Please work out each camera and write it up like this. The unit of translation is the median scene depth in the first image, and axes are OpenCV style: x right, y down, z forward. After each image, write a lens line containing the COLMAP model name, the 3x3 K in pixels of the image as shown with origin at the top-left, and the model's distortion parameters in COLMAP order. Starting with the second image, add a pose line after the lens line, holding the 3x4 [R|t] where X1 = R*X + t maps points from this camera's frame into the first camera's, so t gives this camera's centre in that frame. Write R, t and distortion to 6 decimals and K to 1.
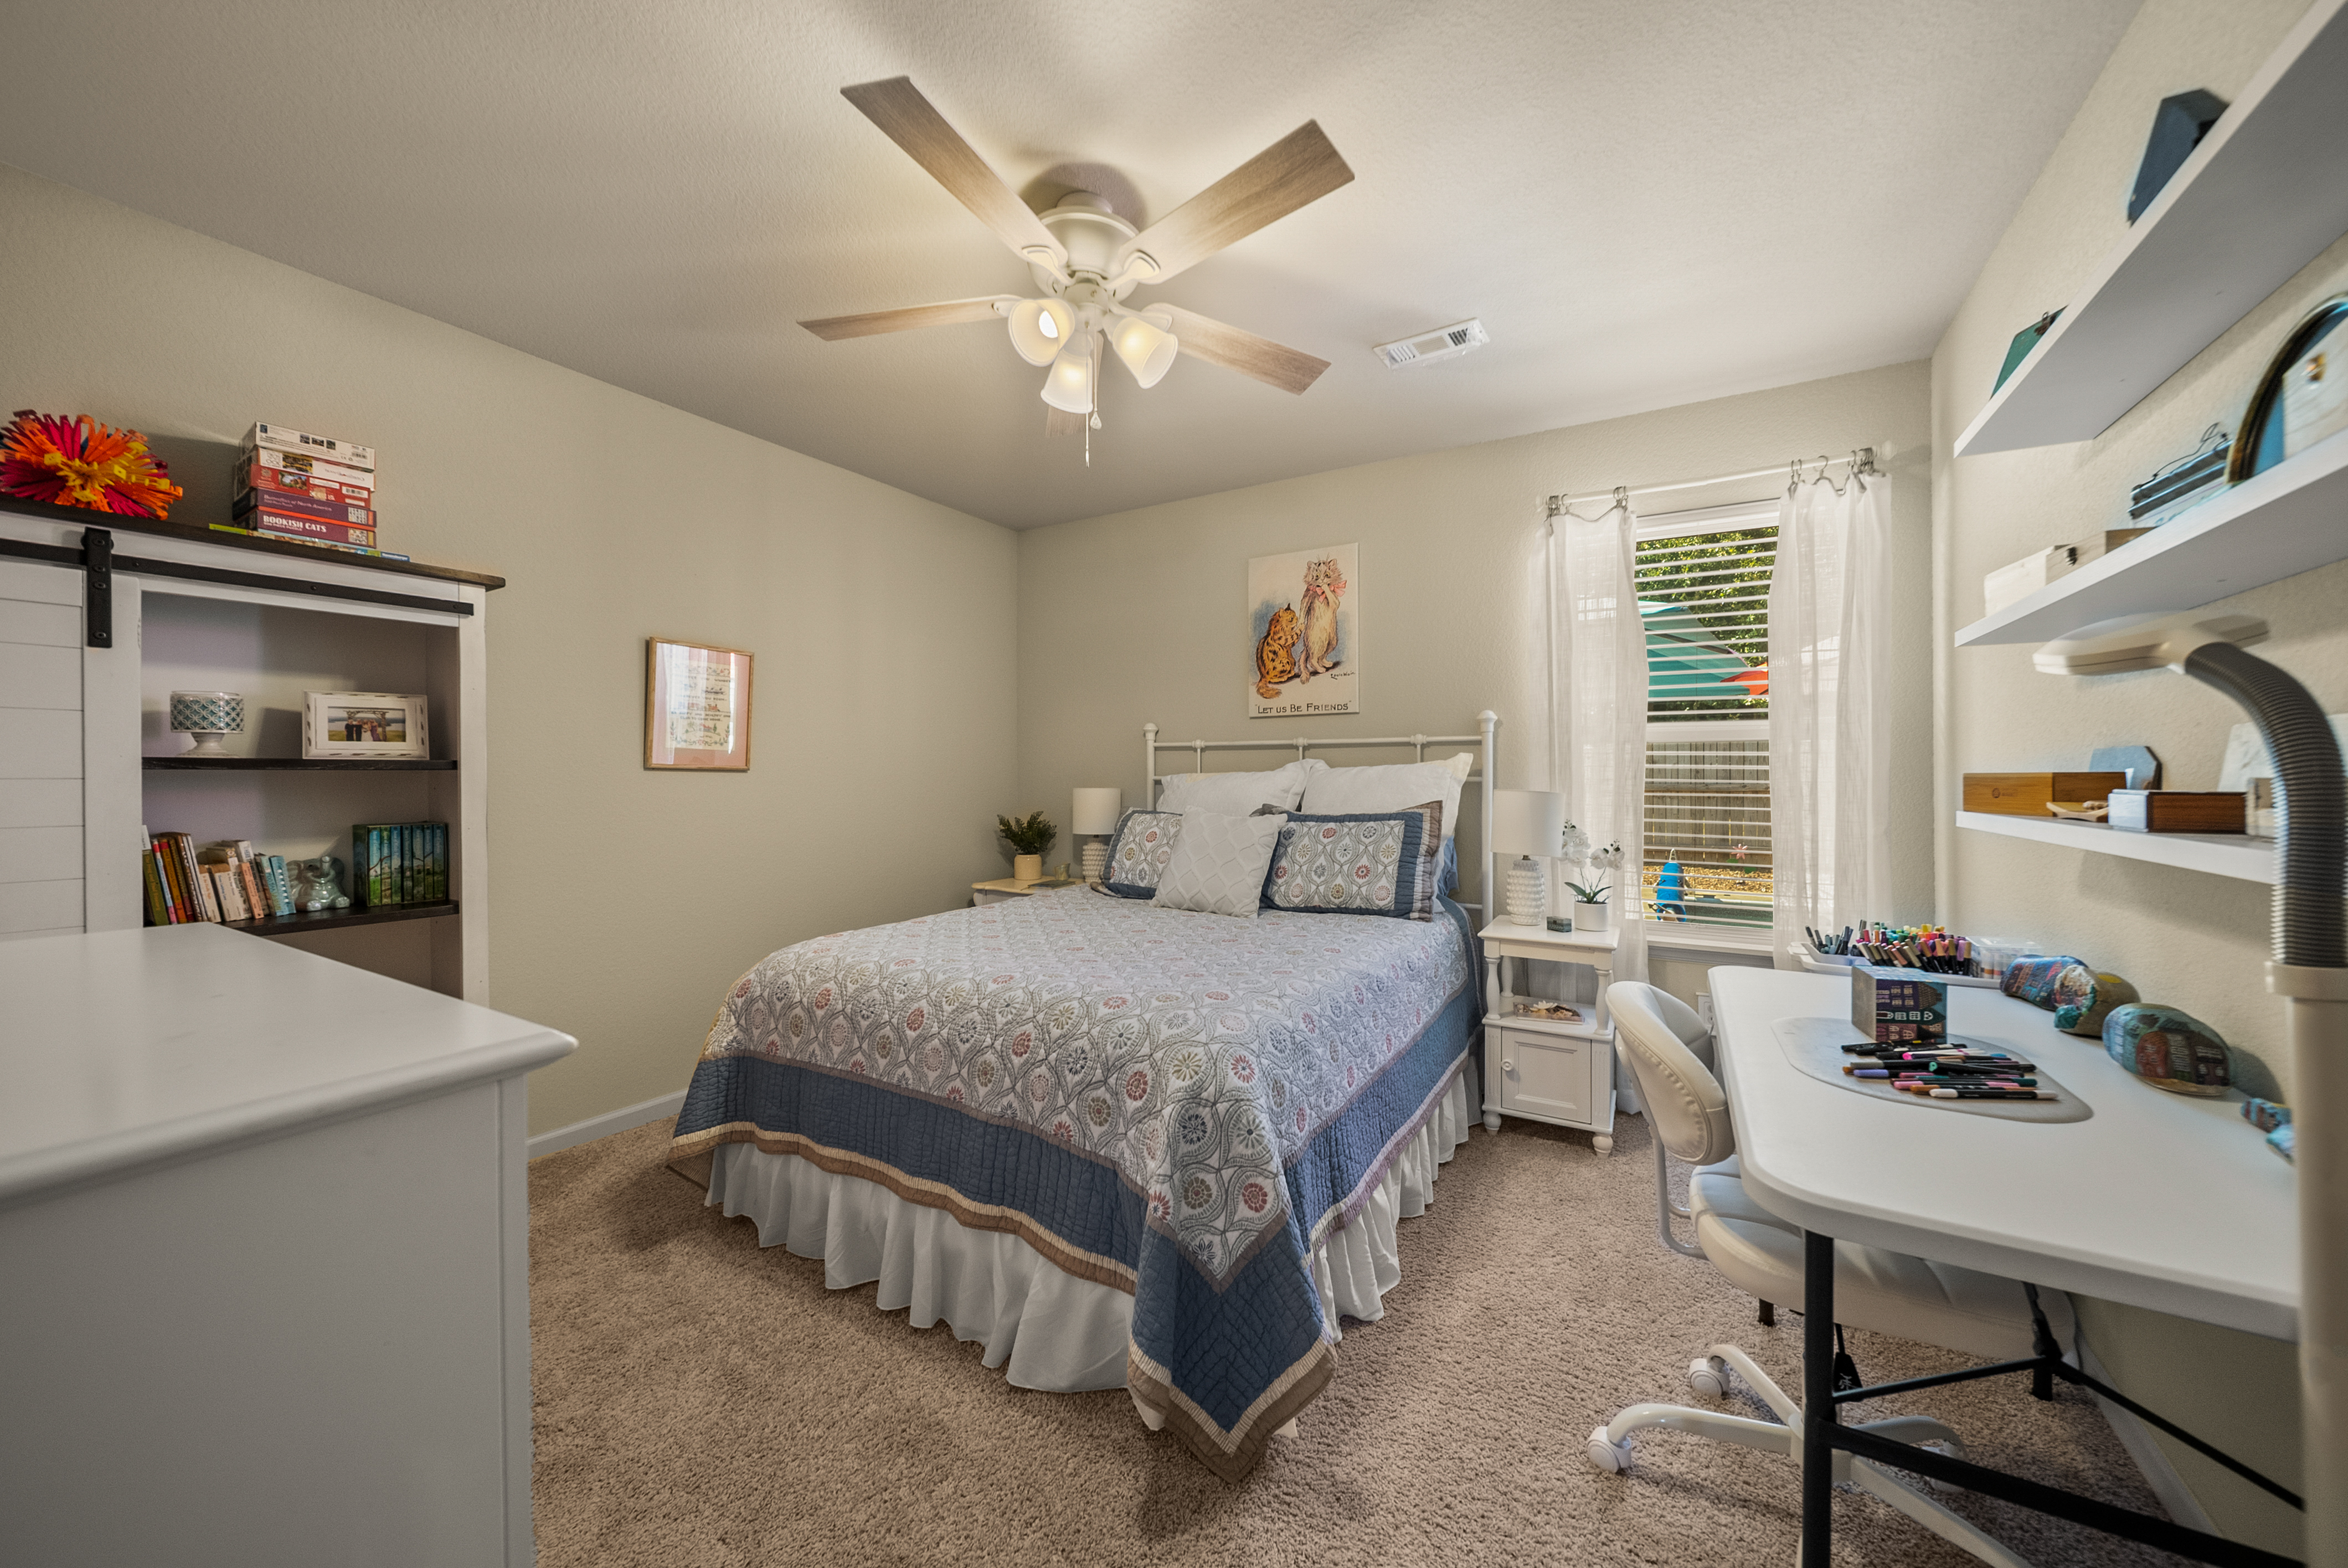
lens RADIAL K [[845.4, 0, 1175.3], [0, 845.4, 780.1], [0, 0, 1]] dist [-0.000761, -0.000008]
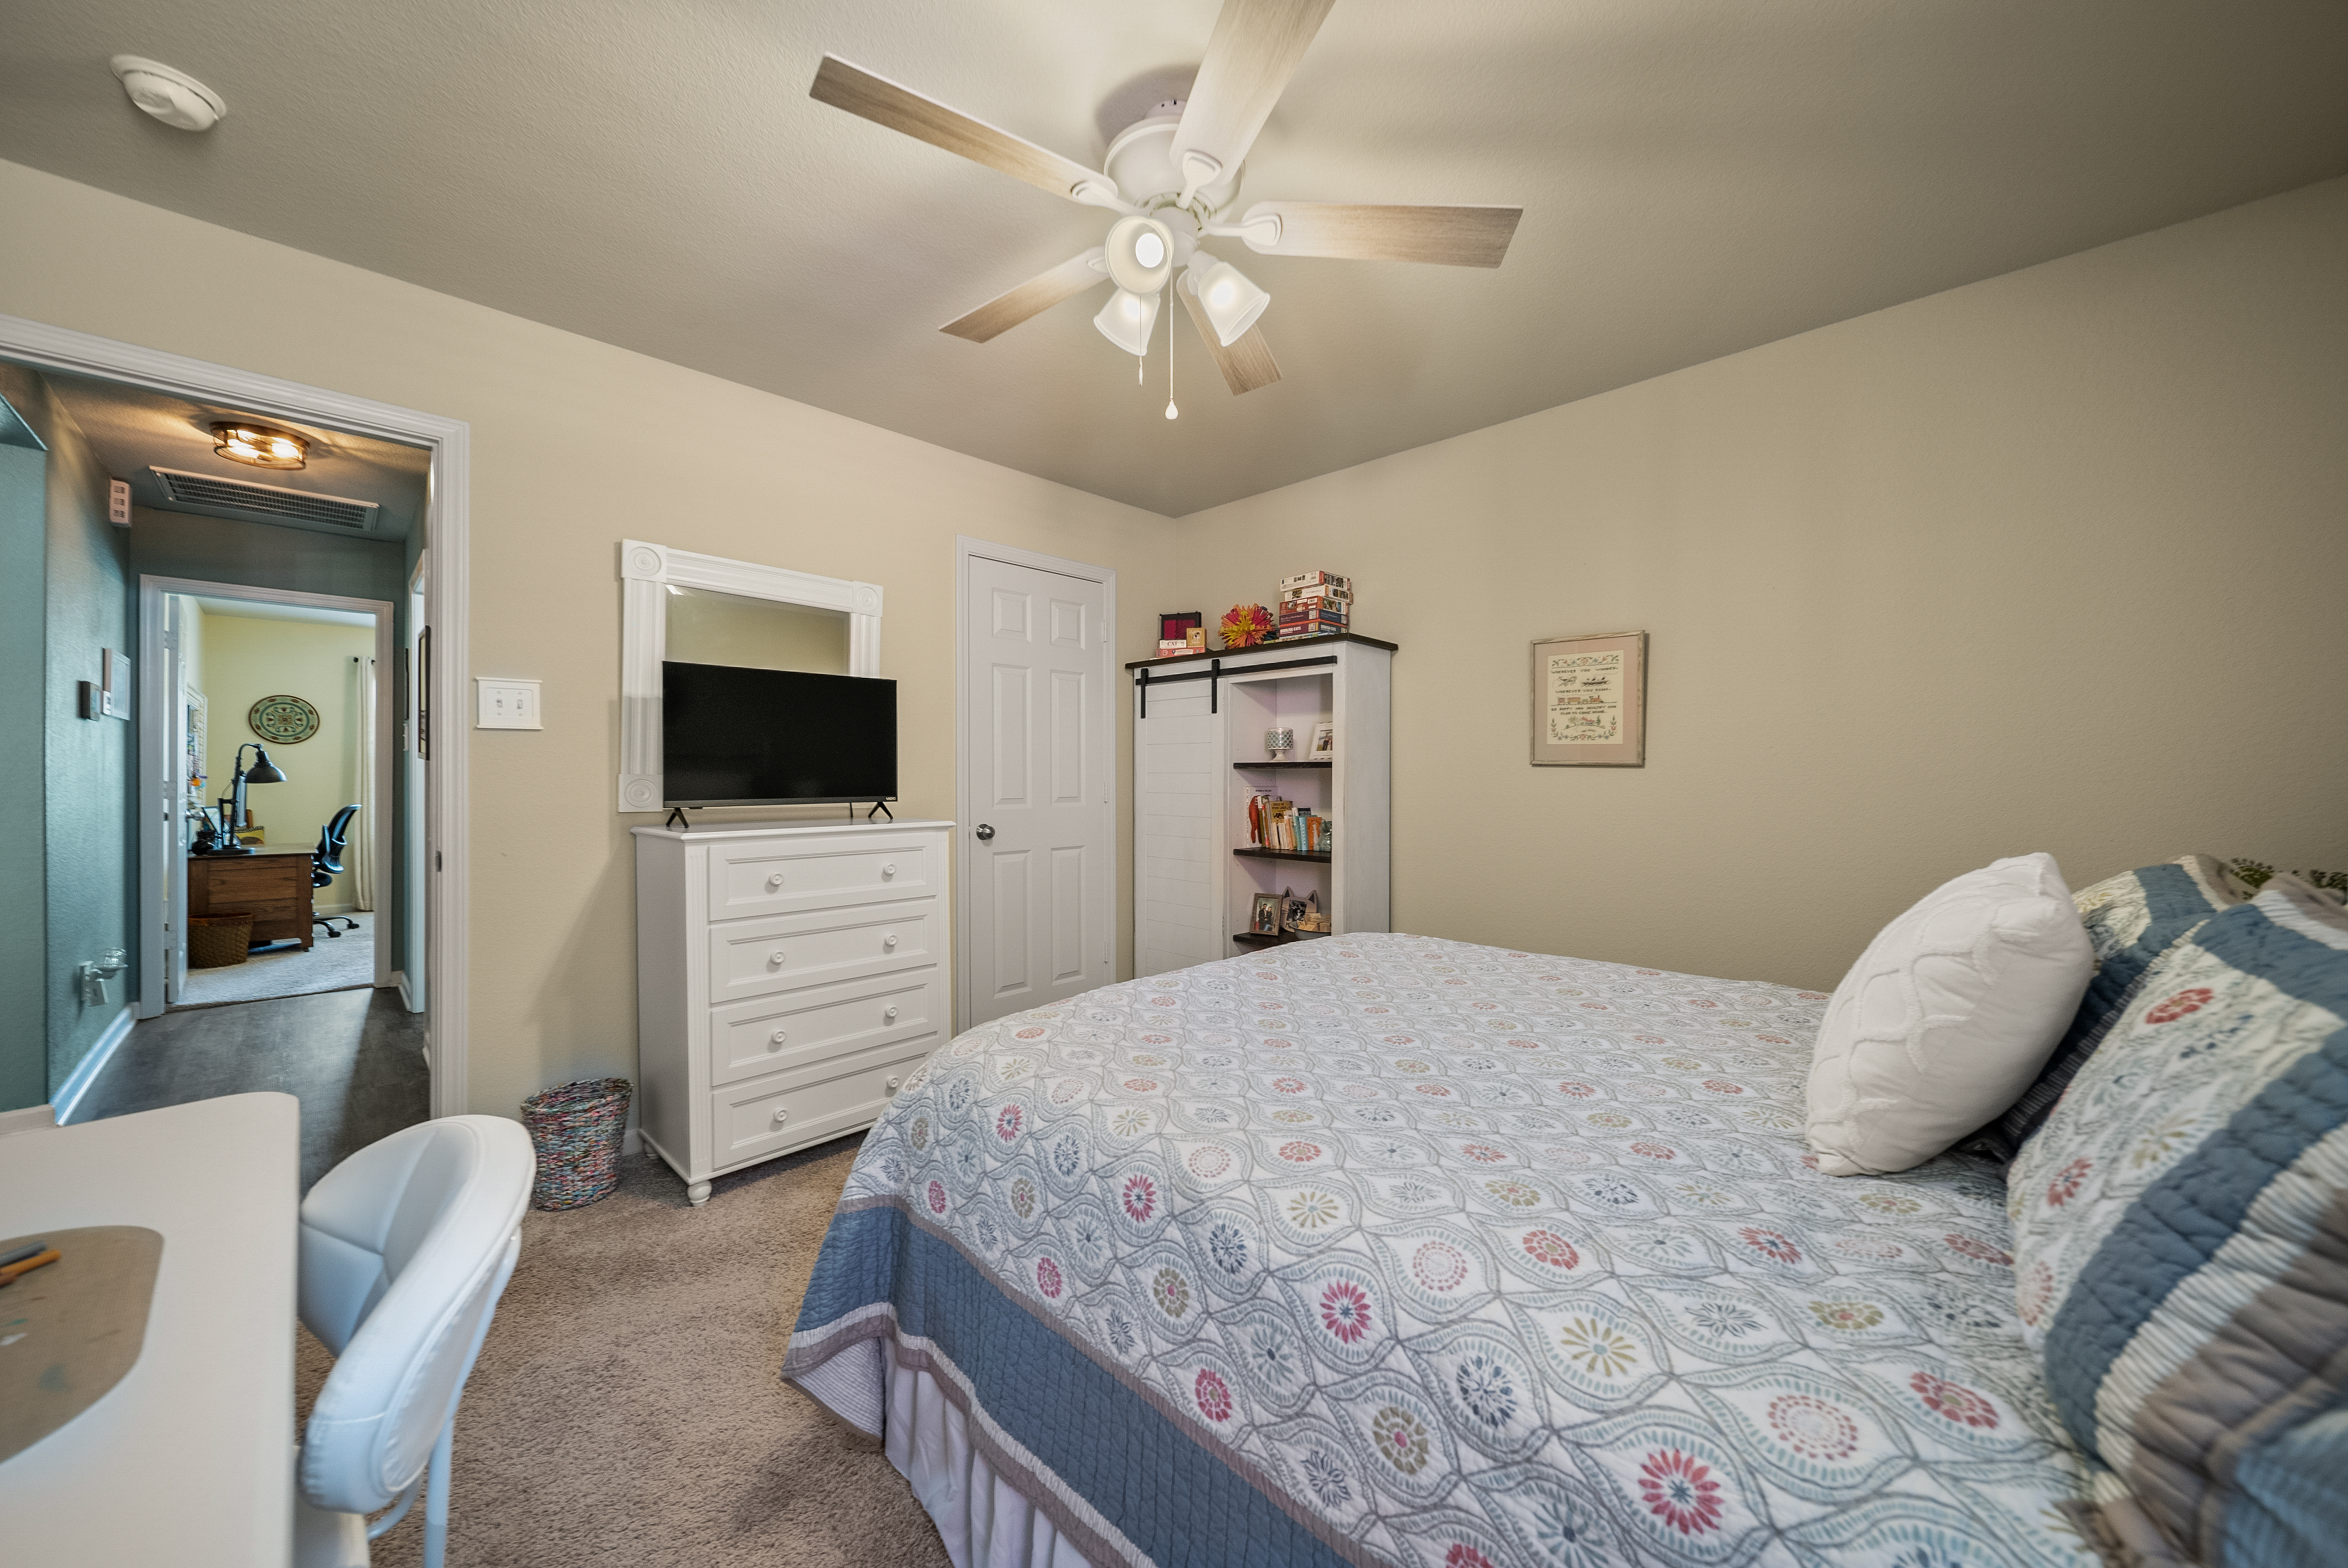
lens RADIAL K [[845.4, 0, 1175.3], [0, 845.4, 780.1], [0, 0, 1]] dist [-0.000761, -0.000008]
pose [[-0.231787, 0.007784, -0.972735, 0.752712], [-0.007342, 0.999925, 0.009751, -0.002443], [0.972739, 0.009402, -0.231712, 1.188091]]
